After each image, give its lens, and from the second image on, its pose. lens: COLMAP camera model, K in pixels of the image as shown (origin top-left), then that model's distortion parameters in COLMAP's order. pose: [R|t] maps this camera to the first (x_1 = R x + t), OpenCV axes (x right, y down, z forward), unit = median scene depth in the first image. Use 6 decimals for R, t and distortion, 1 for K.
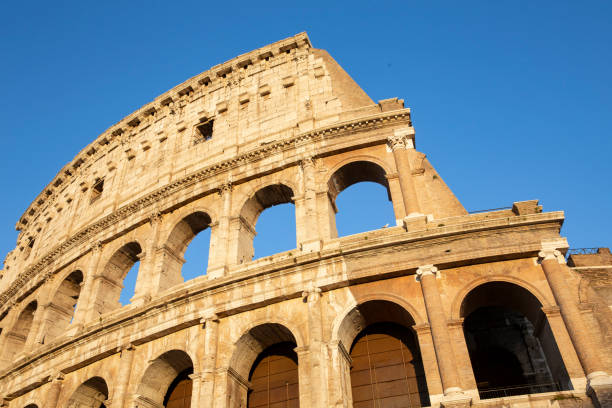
lens RADIAL K [[560.2, 0, 304.3], [0, 560.2, 205.6], [0, 0, 1]] dist [-0.010993, 0.012406]
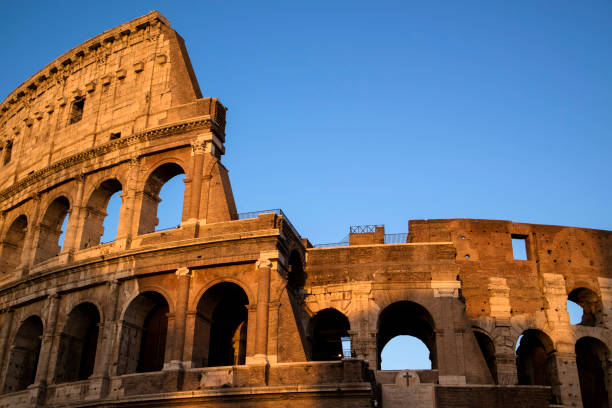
lens RADIAL K [[723.8, 0, 306.0], [0, 723.8, 204.0], [0, 0, 1]] dist [0.011130, 0.063522]
pose [[0.986799, -0.015047, -0.161248, 0.605460], [0.058677, 0.961242, 0.269391, -0.378025], [0.150945, -0.275296, 0.949435, -0.443441]]
